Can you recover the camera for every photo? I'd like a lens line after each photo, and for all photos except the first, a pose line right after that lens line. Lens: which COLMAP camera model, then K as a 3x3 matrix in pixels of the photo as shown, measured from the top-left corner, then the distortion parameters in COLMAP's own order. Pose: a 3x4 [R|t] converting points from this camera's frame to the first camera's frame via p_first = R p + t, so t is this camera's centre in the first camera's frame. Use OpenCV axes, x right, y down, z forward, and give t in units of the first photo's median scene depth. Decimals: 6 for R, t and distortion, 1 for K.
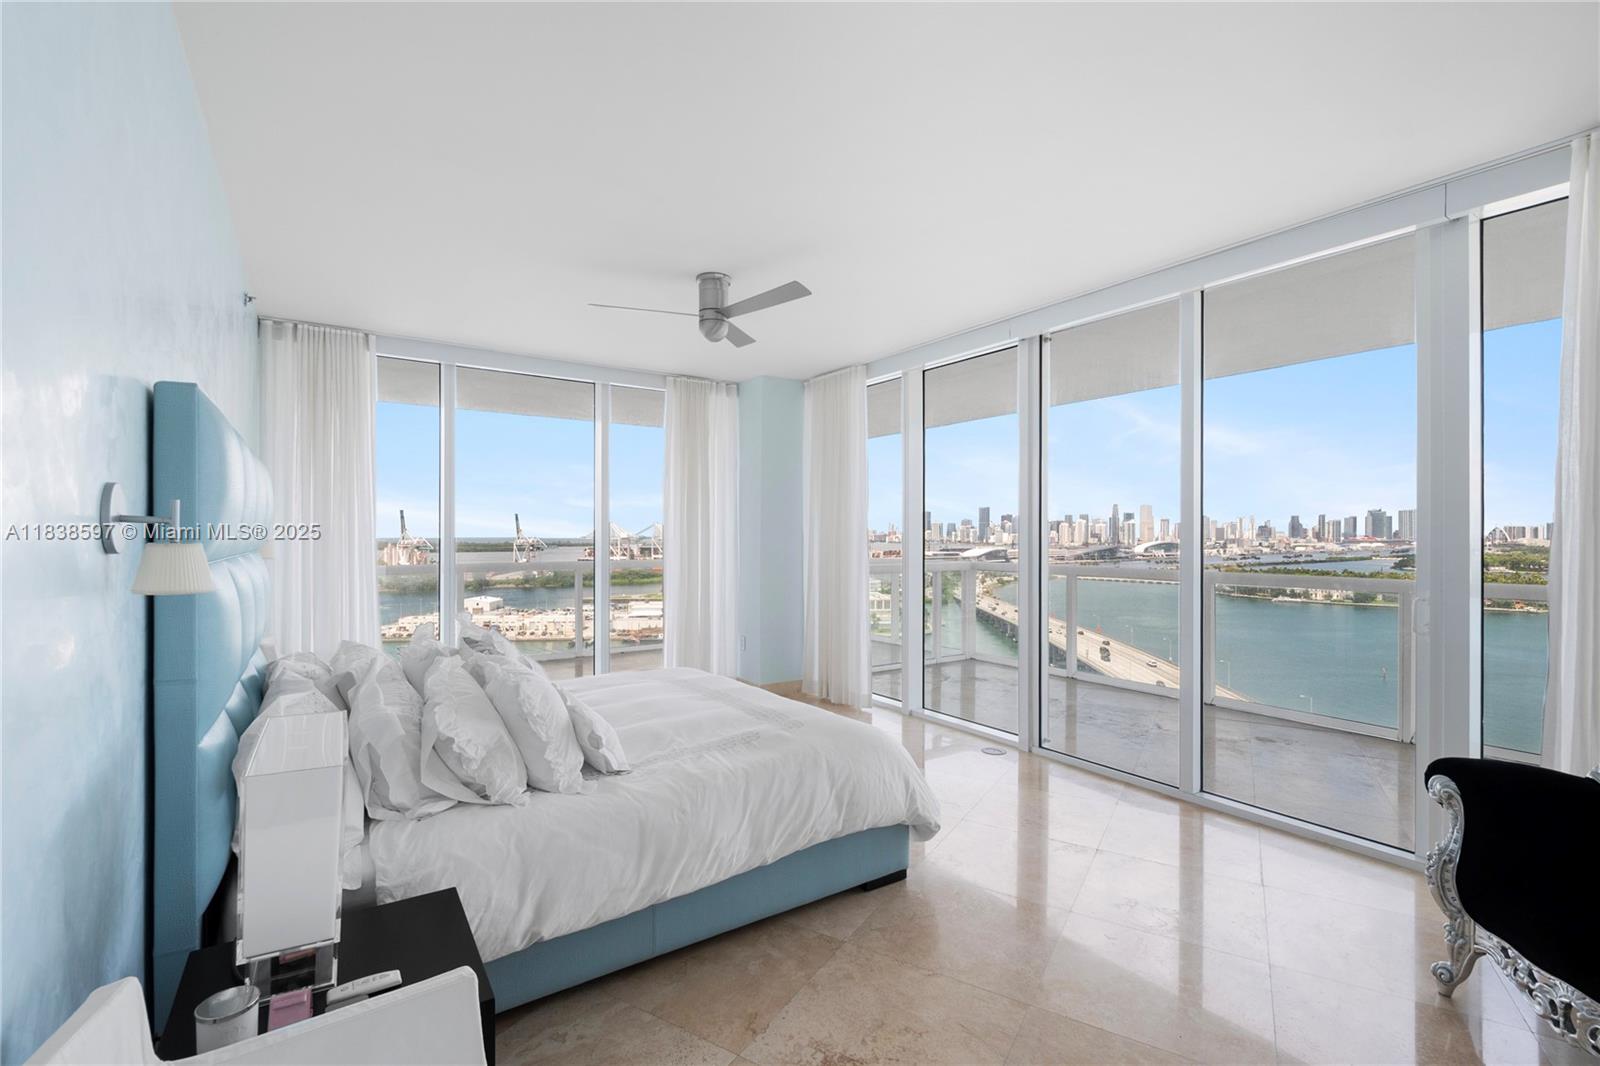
lens RADIAL K [[710.1, 0, 802.3], [0, 710.1, 536.5], [0, 0, 1]] dist [0.001708, -0.005034]
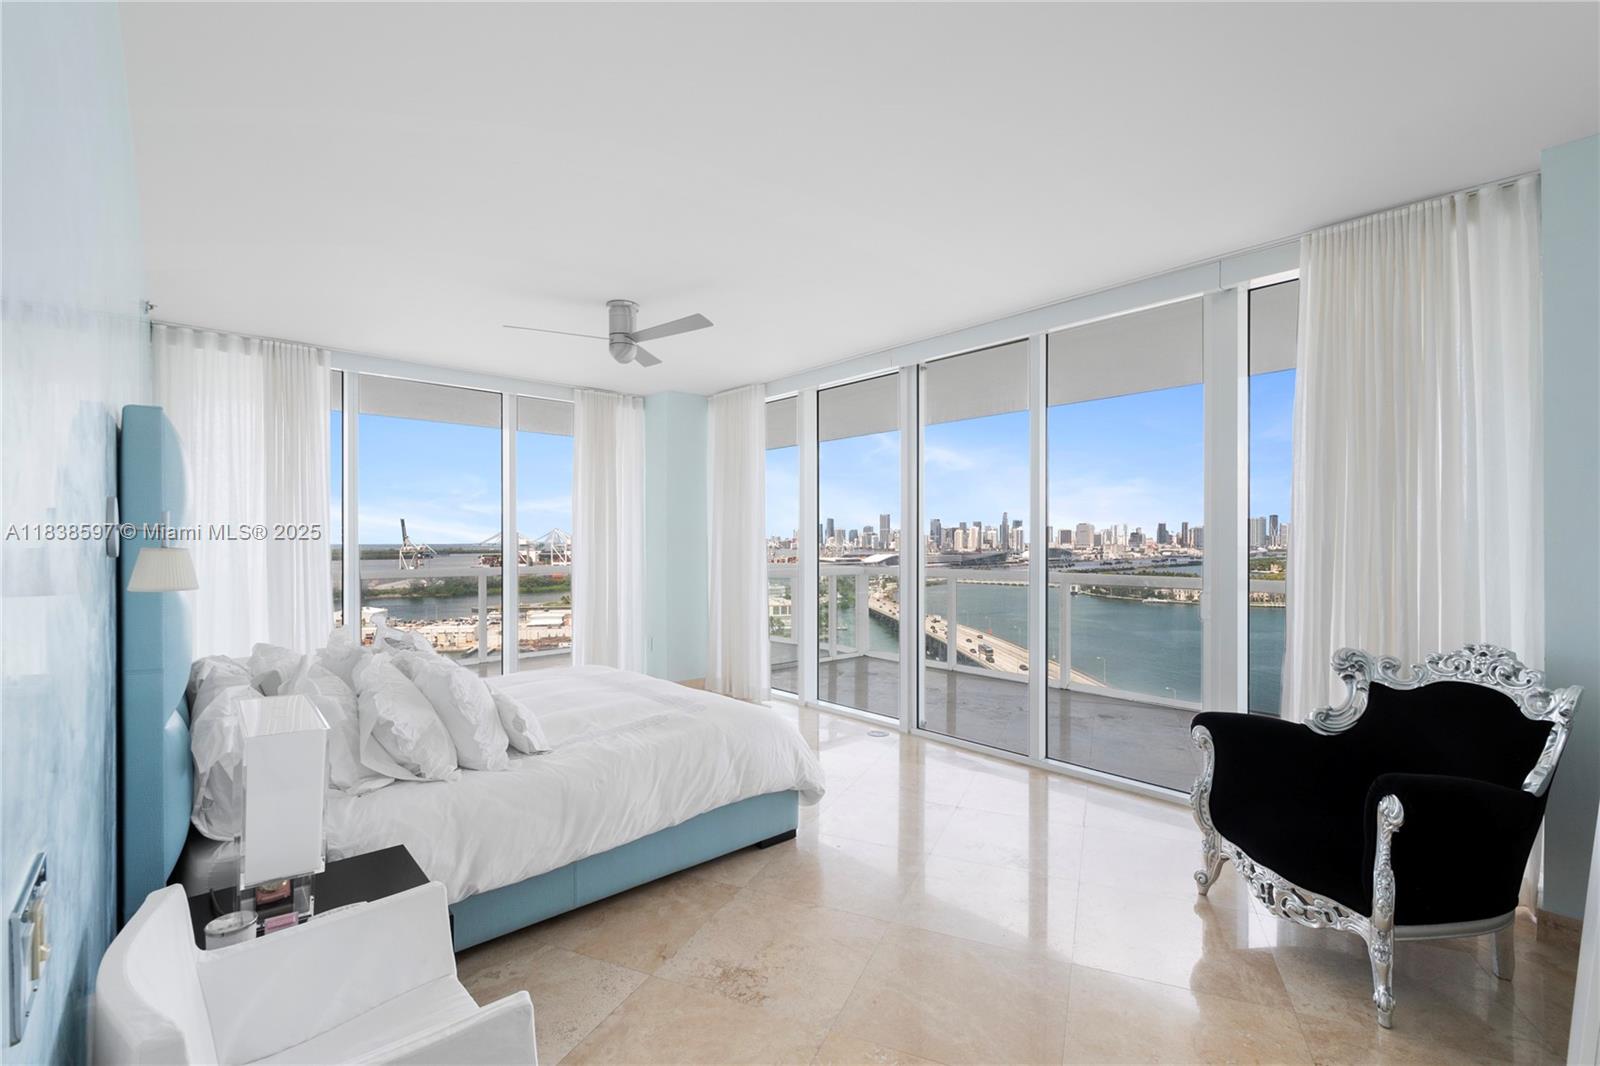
lens RADIAL K [[742.7, 0, 803.0], [0, 742.7, 548.3], [0, 0, 1]] dist [-0.001369, -0.001245]
pose [[0.992010, -0.001979, 0.126146, 0.004630], [0.001106, 0.999975, 0.006988, 0.000827], [-0.126157, -0.006792, 0.991987, -0.160864]]
